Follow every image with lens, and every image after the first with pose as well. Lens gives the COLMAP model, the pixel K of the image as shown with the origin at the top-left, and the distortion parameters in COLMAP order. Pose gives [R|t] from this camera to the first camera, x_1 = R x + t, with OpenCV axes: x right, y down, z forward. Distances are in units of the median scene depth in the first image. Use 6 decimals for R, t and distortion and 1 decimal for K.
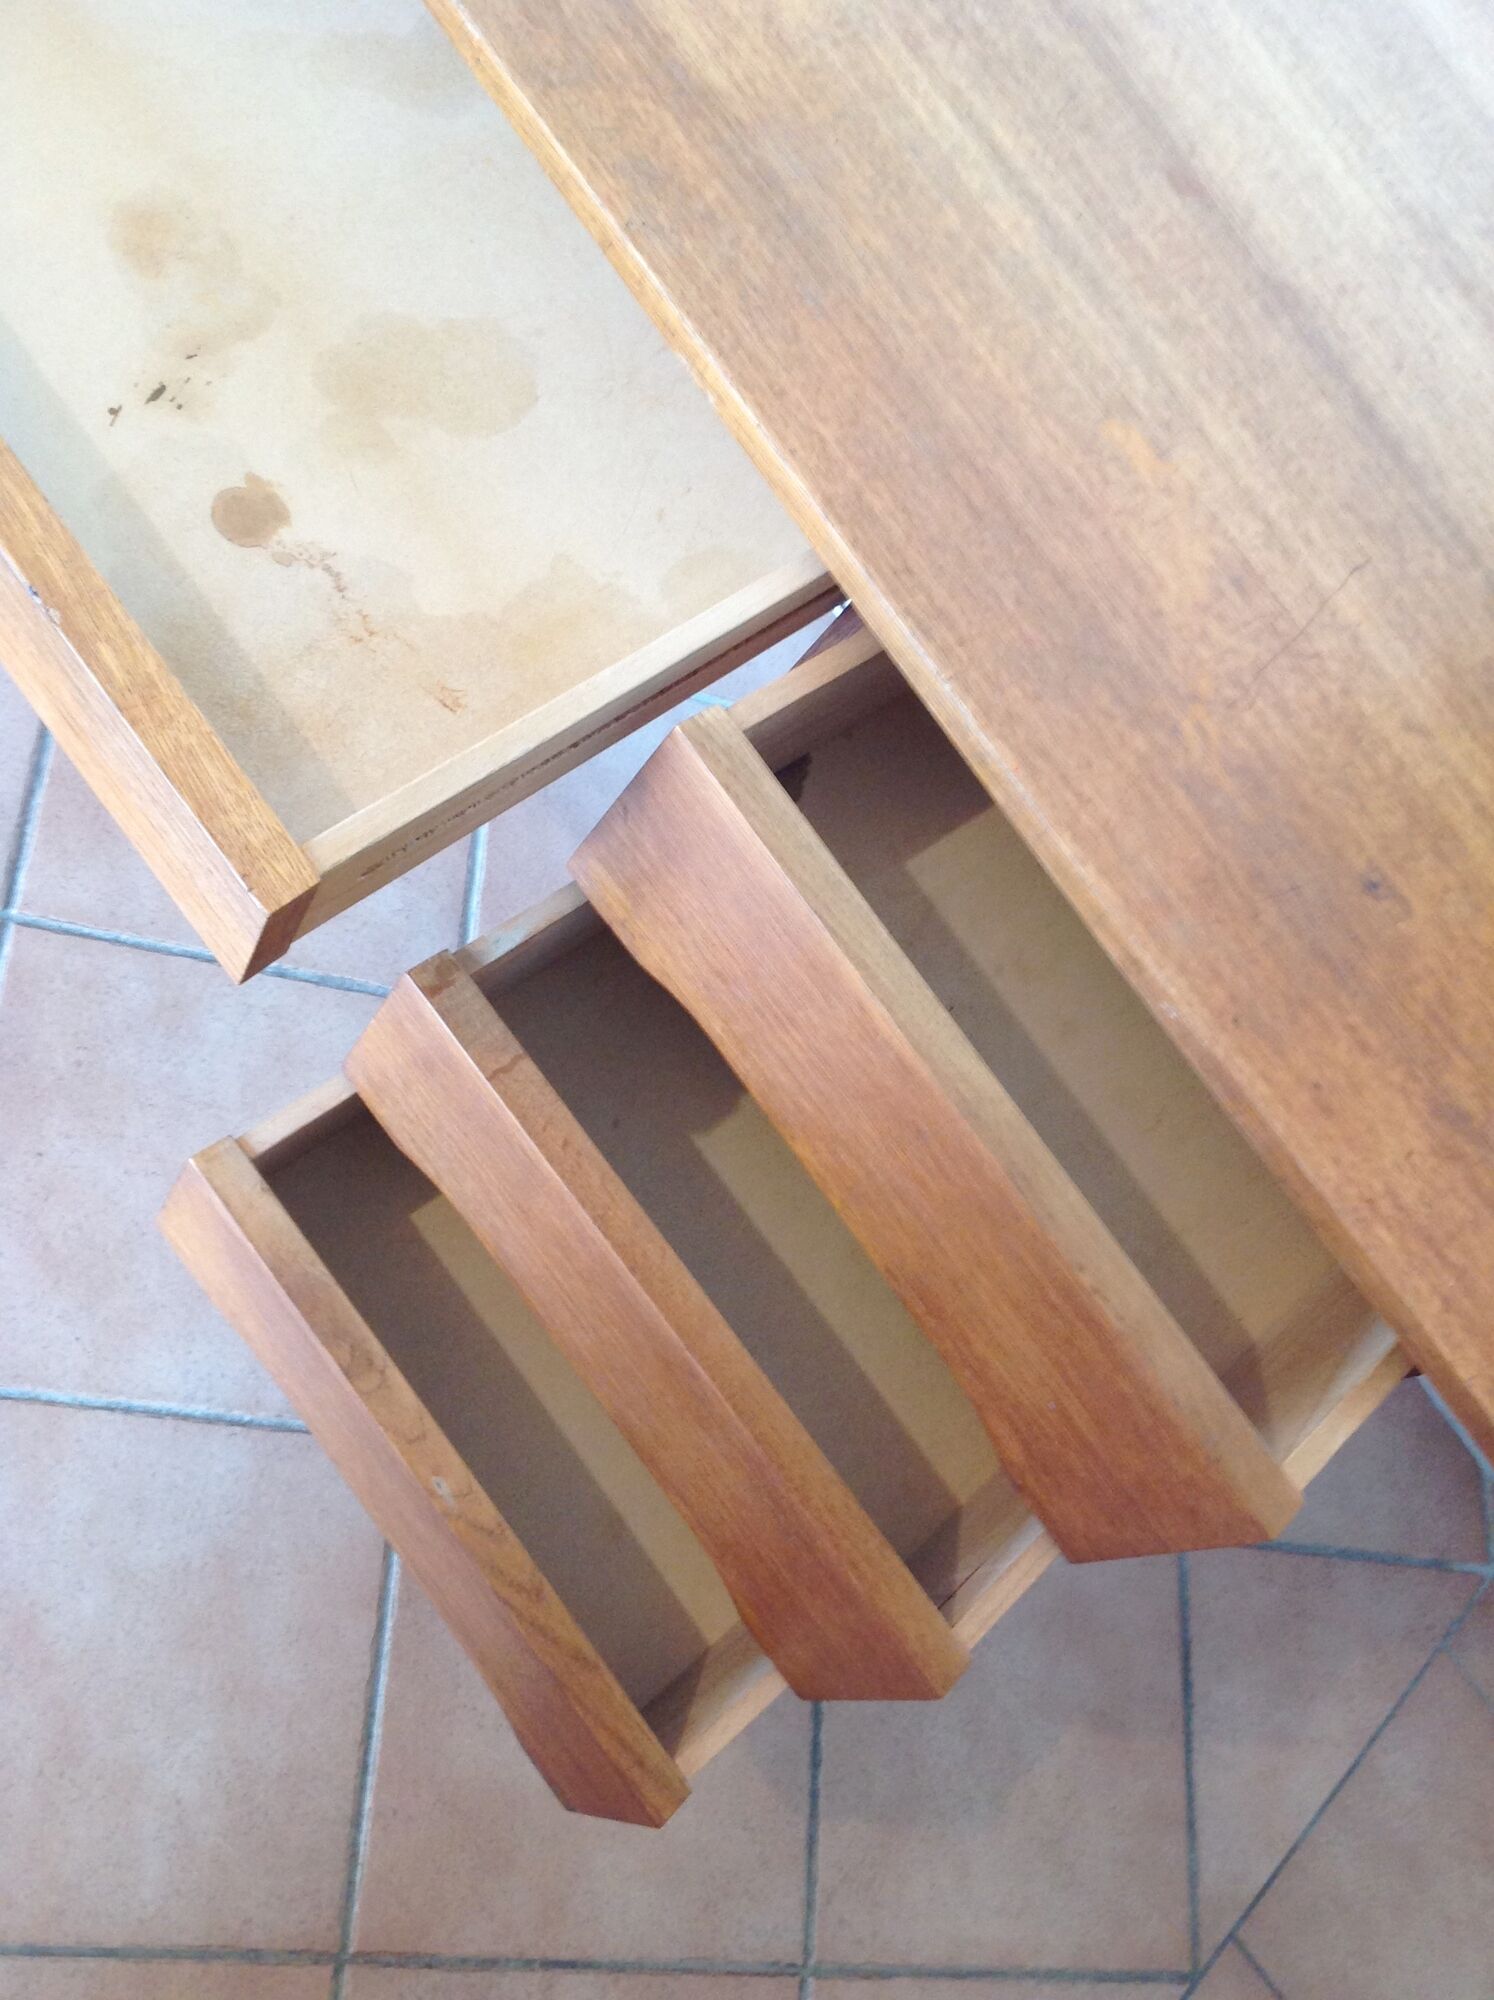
lens RADIAL K [[1872.3, 0, 743.8], [0, 1872.3, 1002.9], [0, 0, 1]] dist [0.128719, -0.283211]
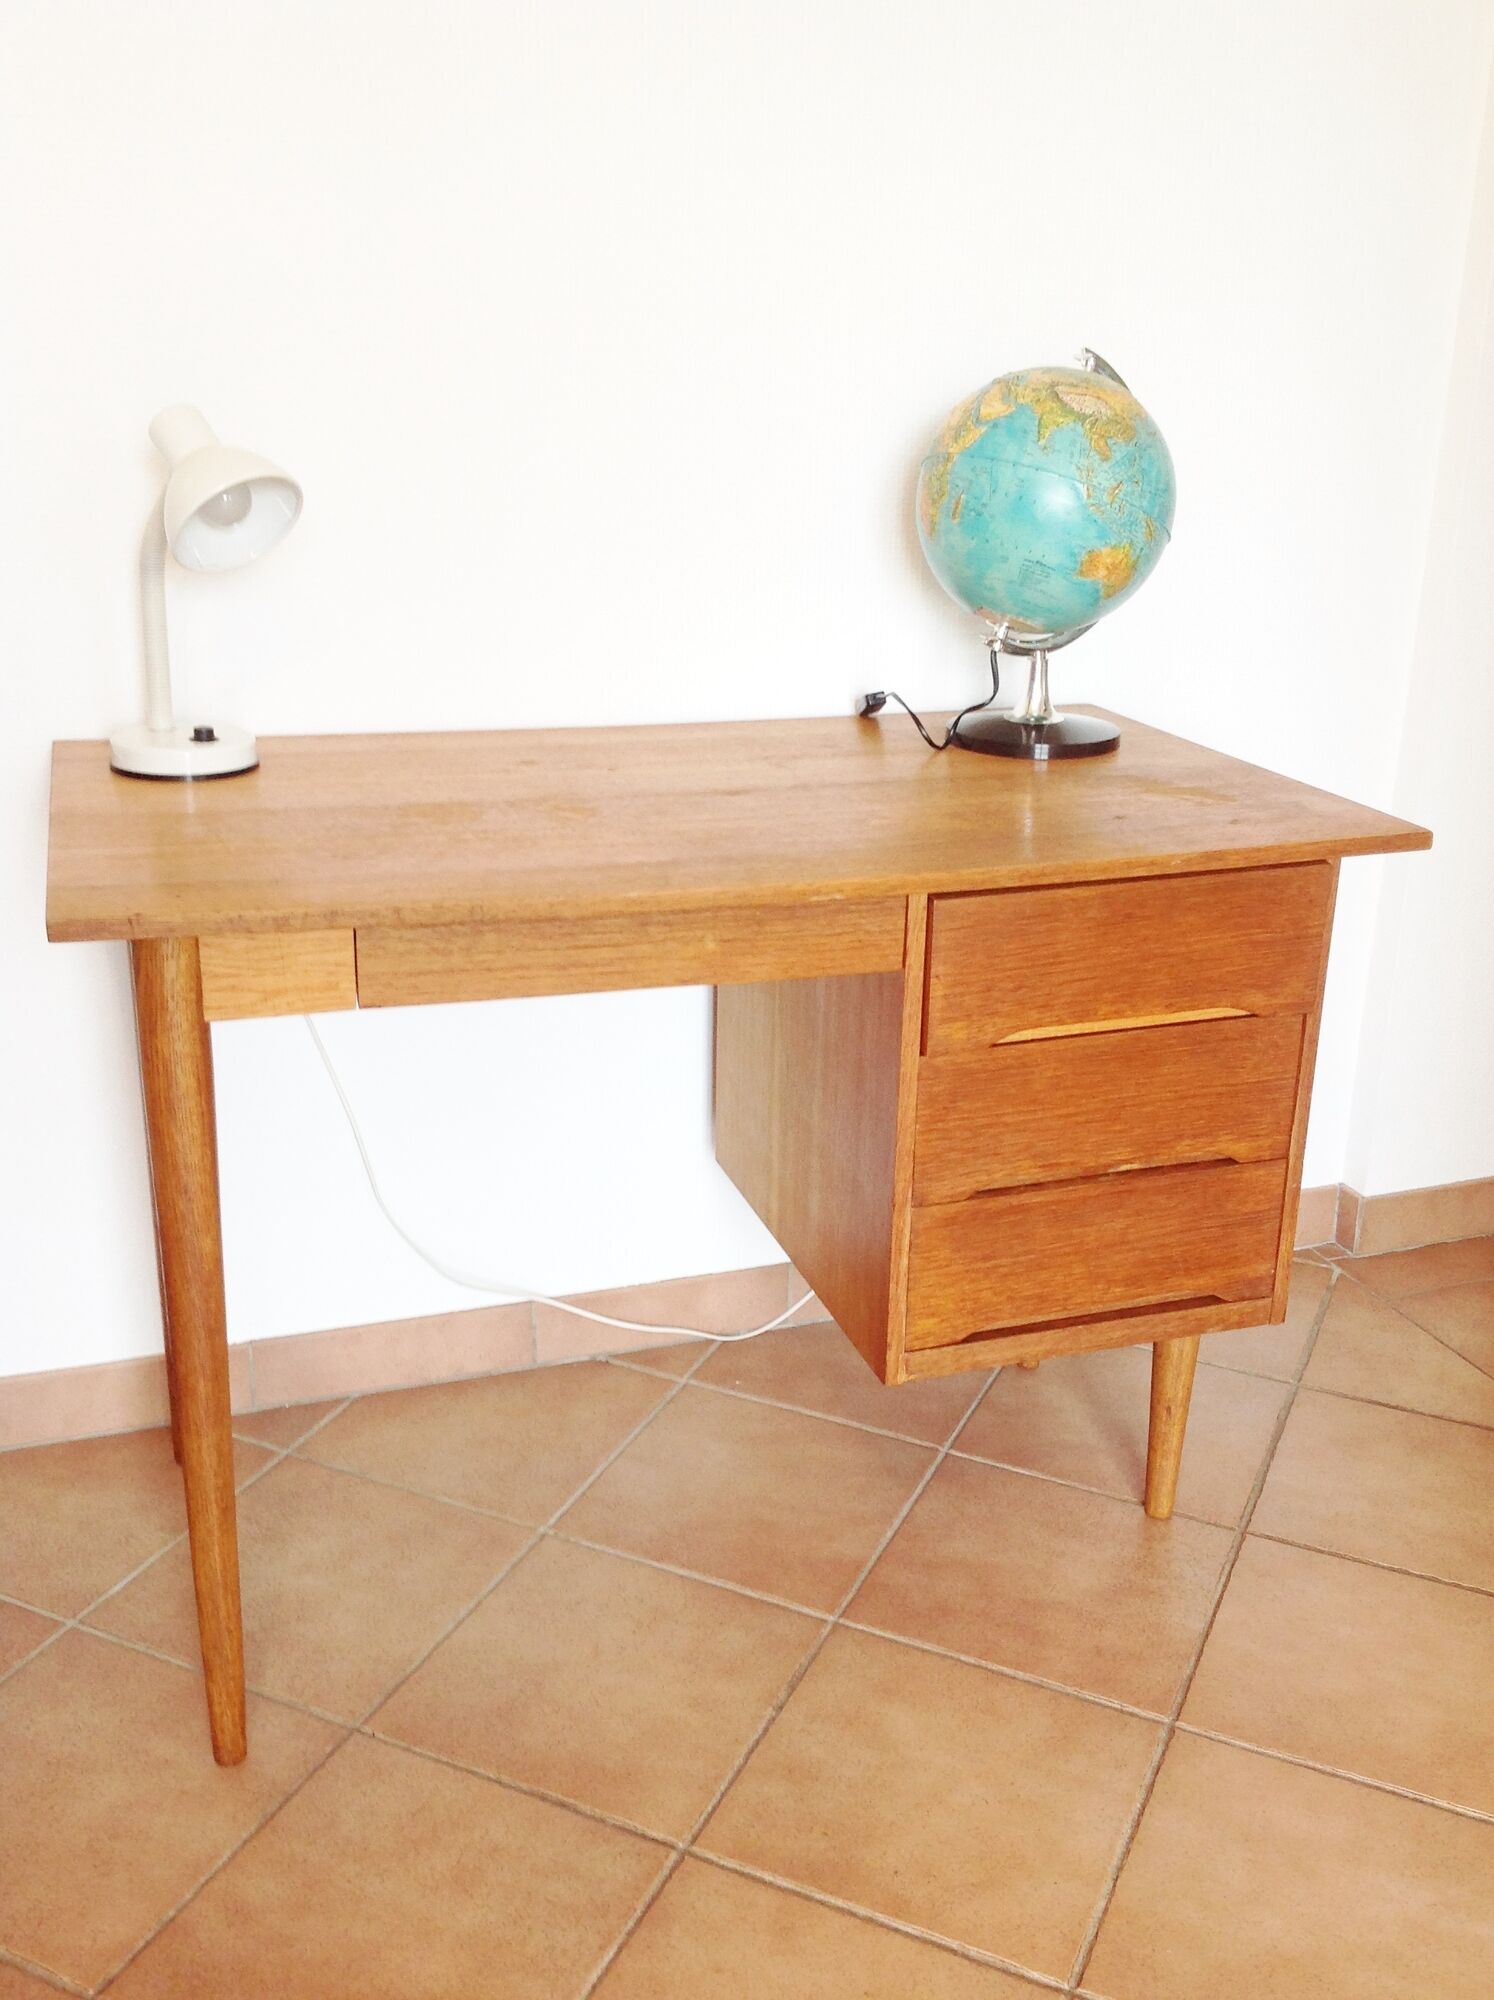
lens RADIAL K [[1872.3, 0, 743.8], [0, 1872.3, 1002.9], [0, 0, 1]] dist [0.128719, -0.283211]
pose [[0.342228, -0.657537, 0.671212, -1.361032], [0.918425, 0.384947, -0.091169, -0.174748], [-0.198434, 0.647658, 0.735638, -0.338179]]
